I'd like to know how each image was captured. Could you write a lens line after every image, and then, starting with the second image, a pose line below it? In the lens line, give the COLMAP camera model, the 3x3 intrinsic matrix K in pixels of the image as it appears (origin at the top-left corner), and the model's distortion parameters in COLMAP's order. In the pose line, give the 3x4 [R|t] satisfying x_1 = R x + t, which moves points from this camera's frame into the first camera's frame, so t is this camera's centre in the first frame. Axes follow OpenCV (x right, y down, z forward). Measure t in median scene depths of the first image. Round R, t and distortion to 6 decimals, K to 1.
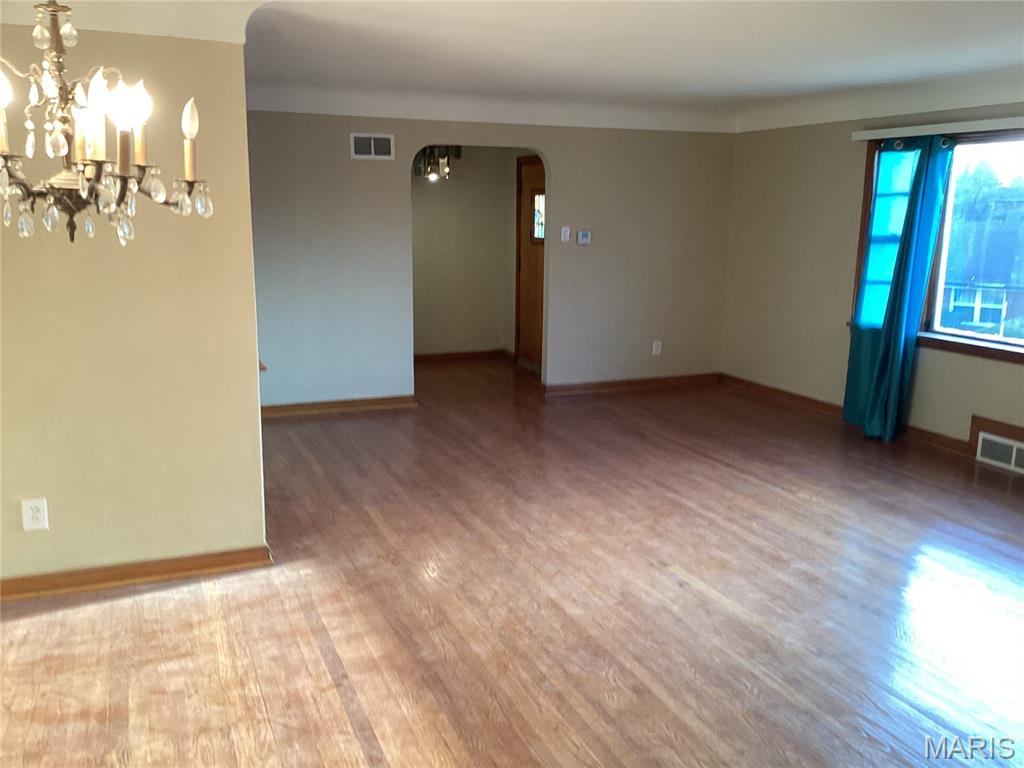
lens RADIAL K [[924.5, 0, 511.5], [0, 924.5, 381.0], [0, 0, 1]] dist [0.119405, -0.234641]
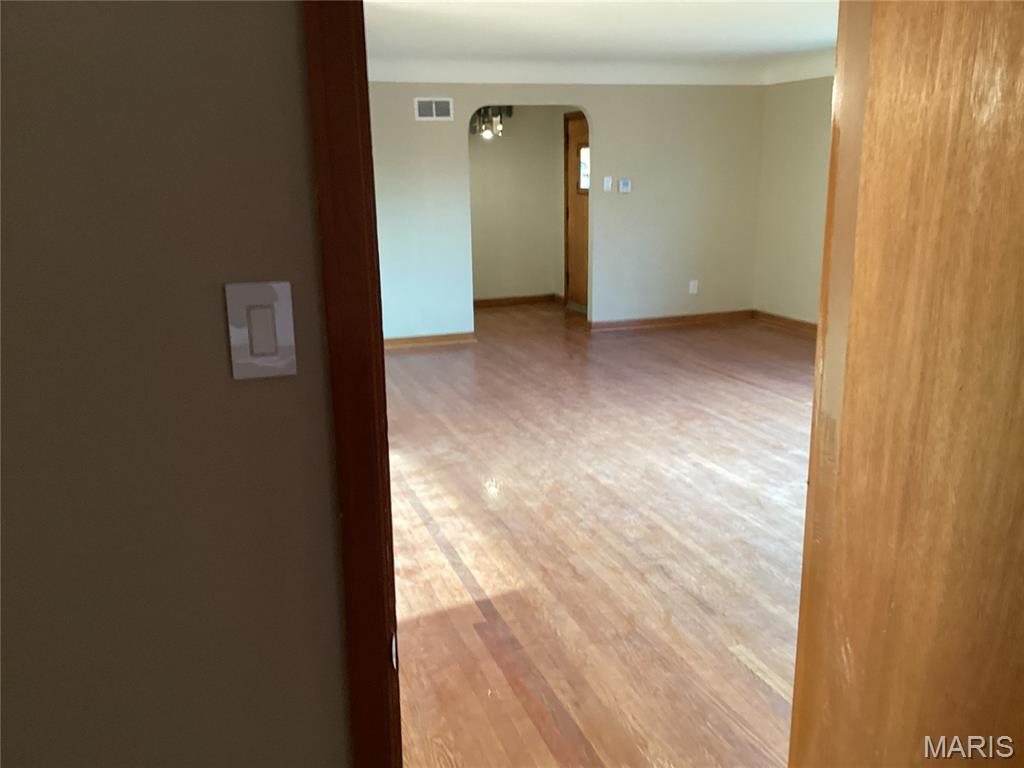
lens RADIAL K [[924.5, 0, 511.5], [0, 924.5, 381.0], [0, 0, 1]] dist [0.119405, -0.234641]
pose [[0.998132, -0.011846, -0.059937, 0.013613], [0.014558, 0.998880, 0.045028, 0.046162], [0.059336, -0.045816, 0.997186, -0.227195]]
